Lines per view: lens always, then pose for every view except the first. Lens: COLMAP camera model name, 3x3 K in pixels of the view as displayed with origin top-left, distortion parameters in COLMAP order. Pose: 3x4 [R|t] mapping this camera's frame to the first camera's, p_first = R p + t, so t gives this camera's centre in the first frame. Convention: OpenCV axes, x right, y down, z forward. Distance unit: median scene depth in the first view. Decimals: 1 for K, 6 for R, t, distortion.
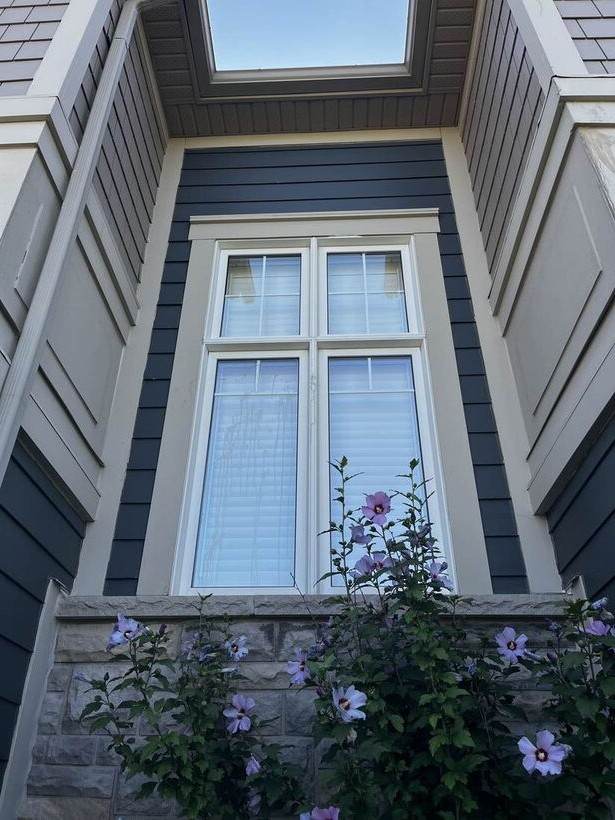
lens RADIAL K [[628.7, 0, 307.5], [0, 628.7, 410.0], [0, 0, 1]] dist [-0.000070, 0.001957]
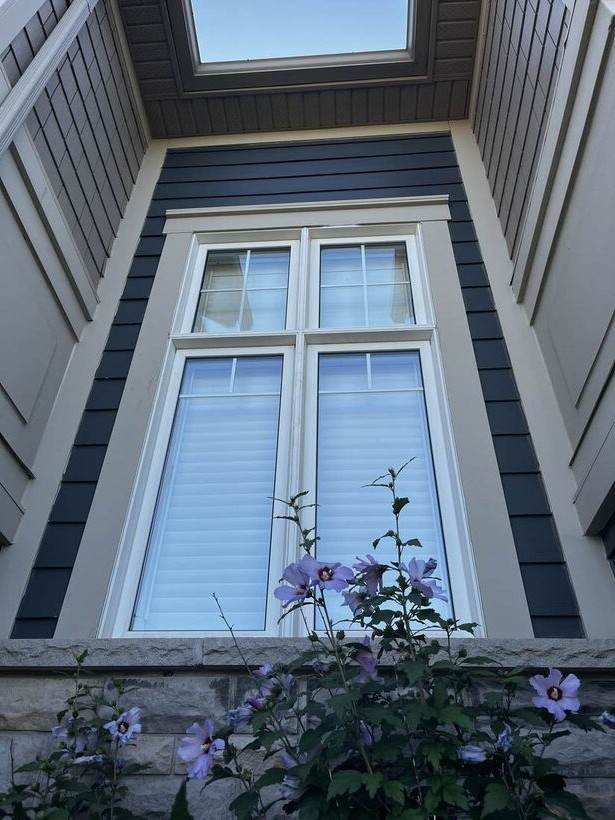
lens RADIAL K [[629.5, 0, 305.9], [0, 629.5, 413.4], [0, 0, 1]] dist [-0.001381, -0.009656]
pose [[0.999594, -0.004320, -0.028149, 0.037264], [0.001355, 0.994523, -0.104506, 0.077131], [0.028446, 0.104425, 0.994126, 0.173528]]
